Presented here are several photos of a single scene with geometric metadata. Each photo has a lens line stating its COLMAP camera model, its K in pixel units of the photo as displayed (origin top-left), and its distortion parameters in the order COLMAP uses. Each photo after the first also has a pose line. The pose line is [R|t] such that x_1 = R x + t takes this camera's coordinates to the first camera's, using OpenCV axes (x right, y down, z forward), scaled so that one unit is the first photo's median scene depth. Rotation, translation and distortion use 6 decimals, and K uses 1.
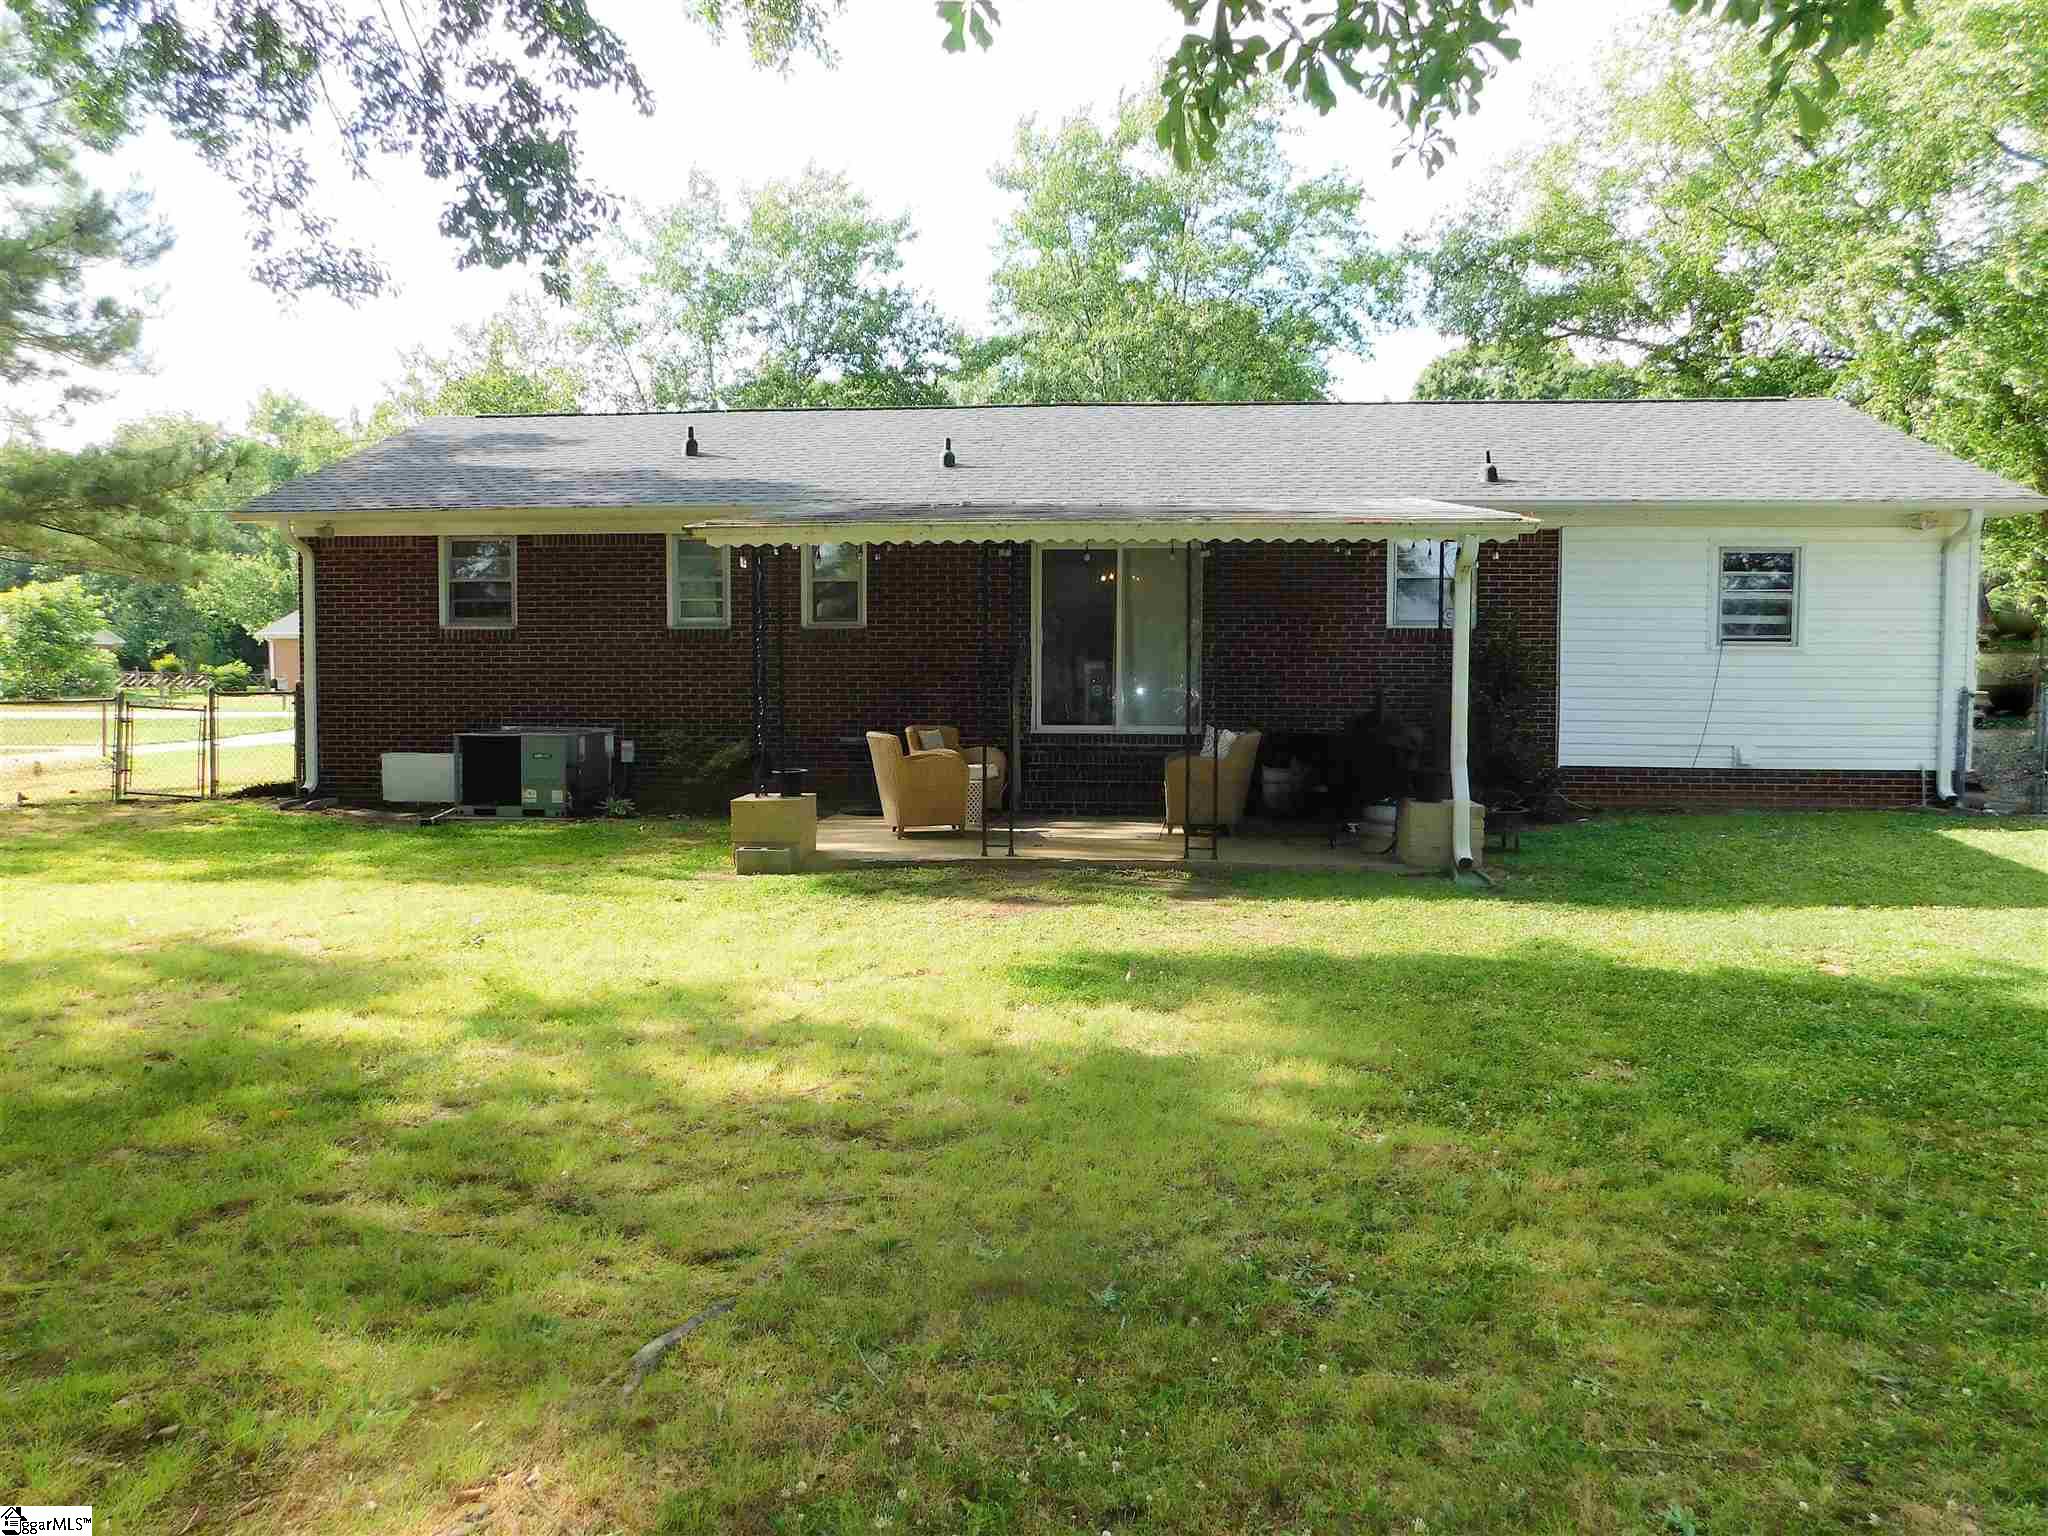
lens RADIAL K [[1388.7, 0, 1021.8], [0, 1388.7, 761.4], [0, 0, 1]] dist [-0.033412, 0.030887]
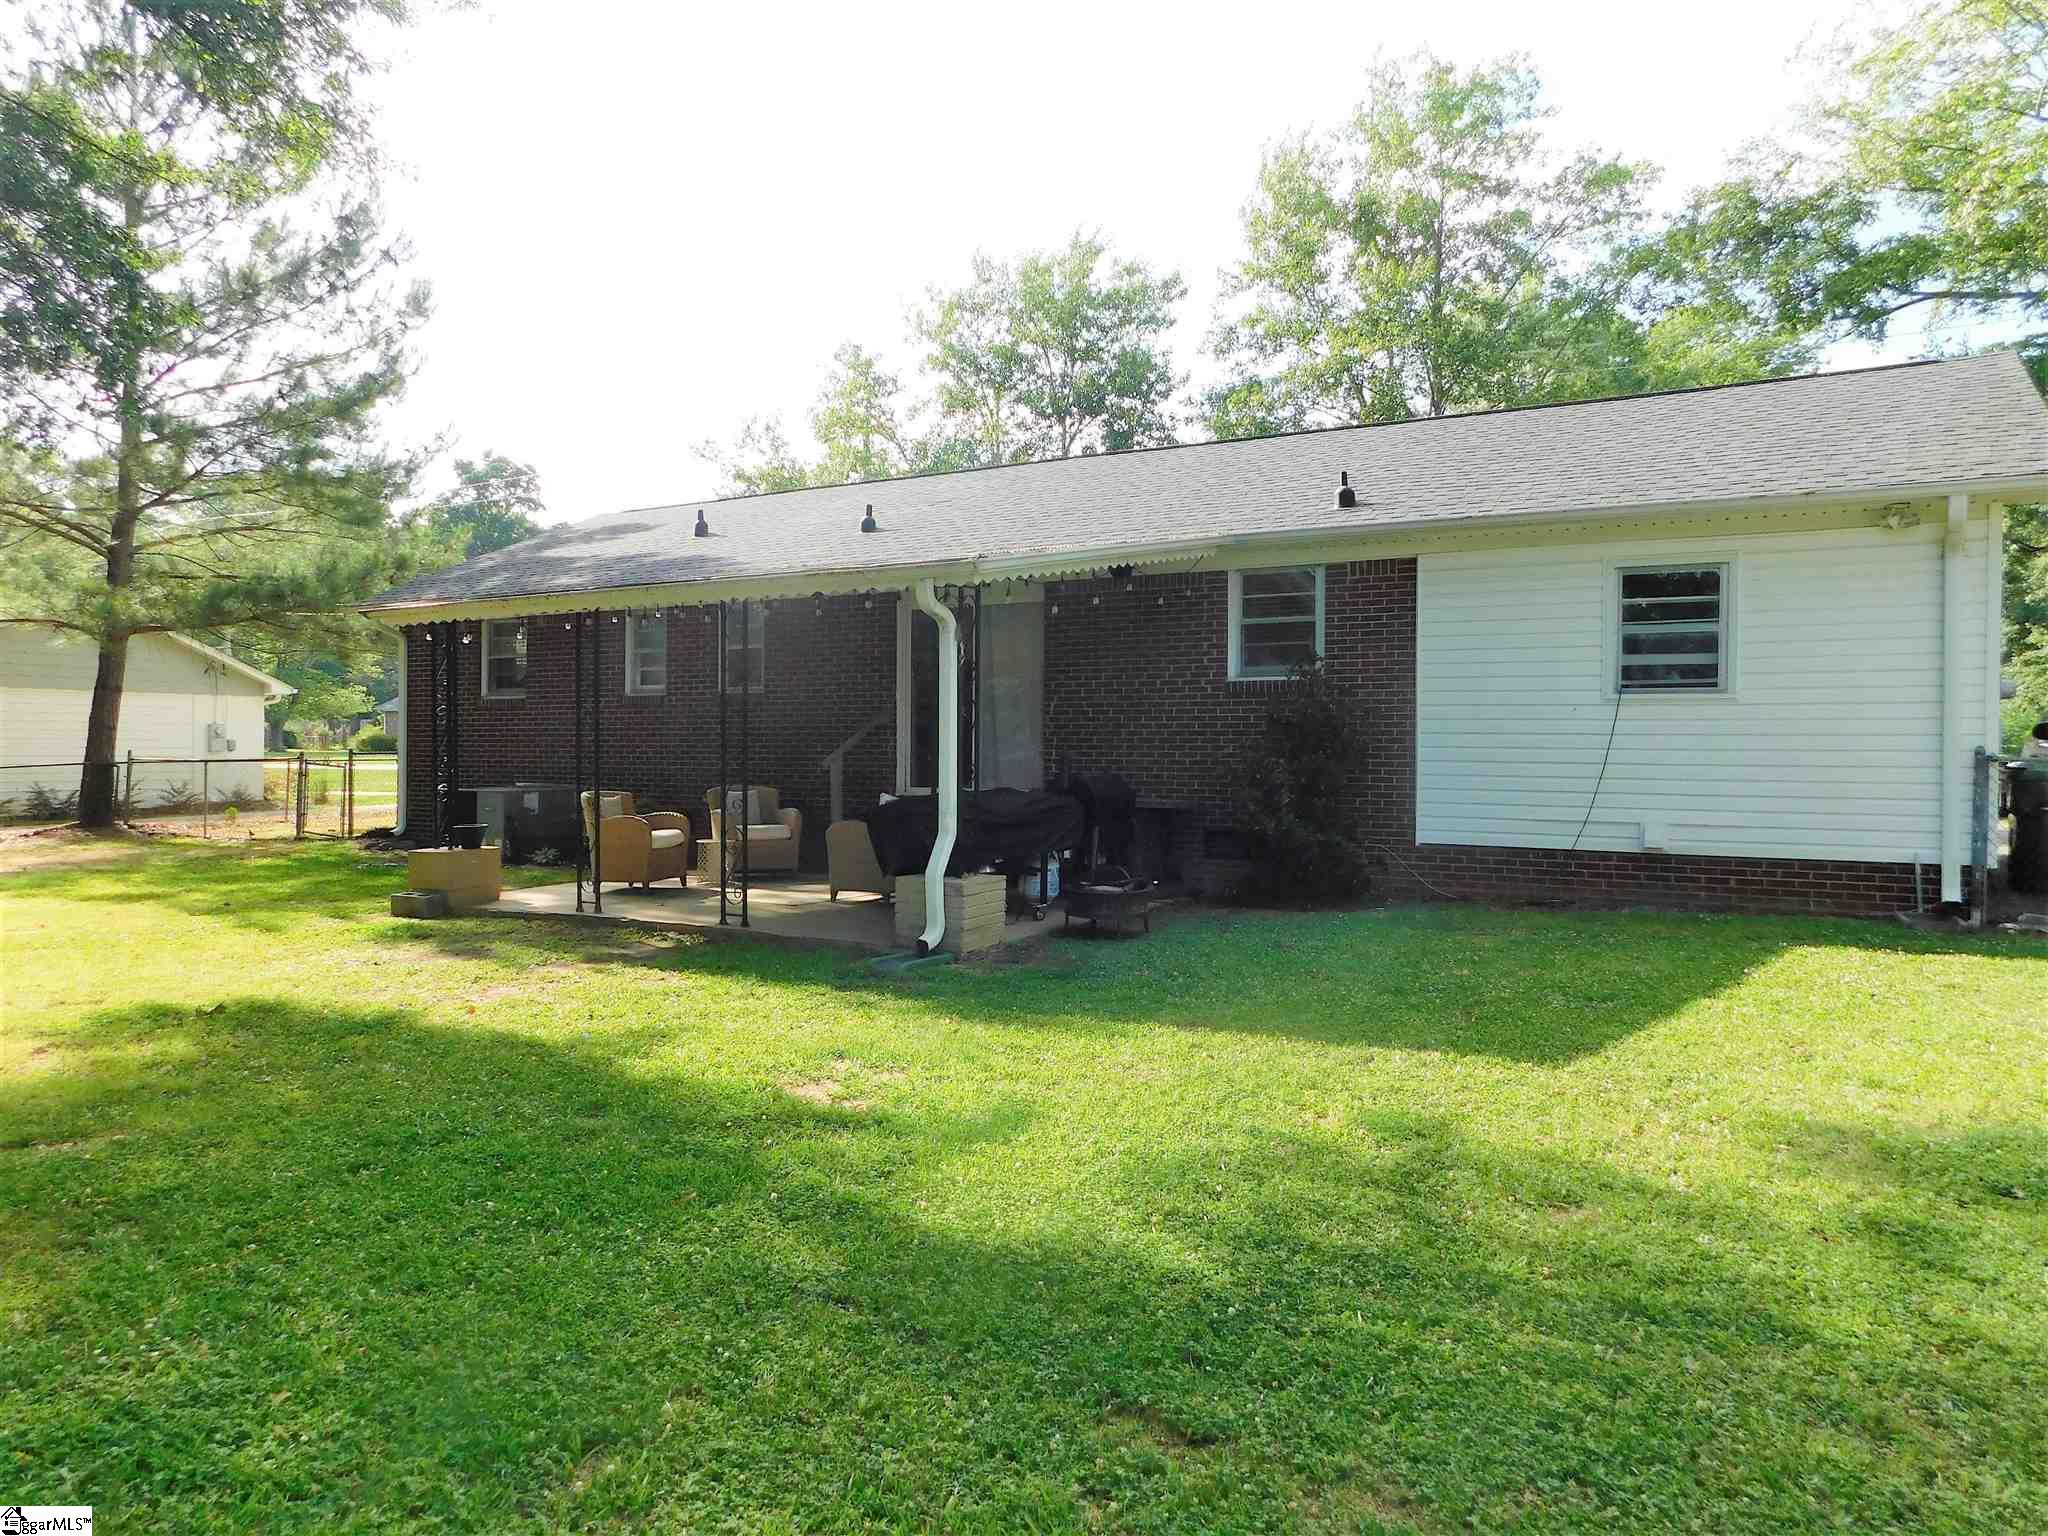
lens RADIAL K [[1388.7, 0, 1020.6], [0, 1388.7, 770.5], [0, 0, 1]] dist [-0.033412, 0.030887]
pose [[0.901860, 0.006180, -0.431985, 0.539016], [-0.021753, 0.999279, -0.031117, -0.009171], [0.431481, 0.037460, 0.901344, 0.155048]]
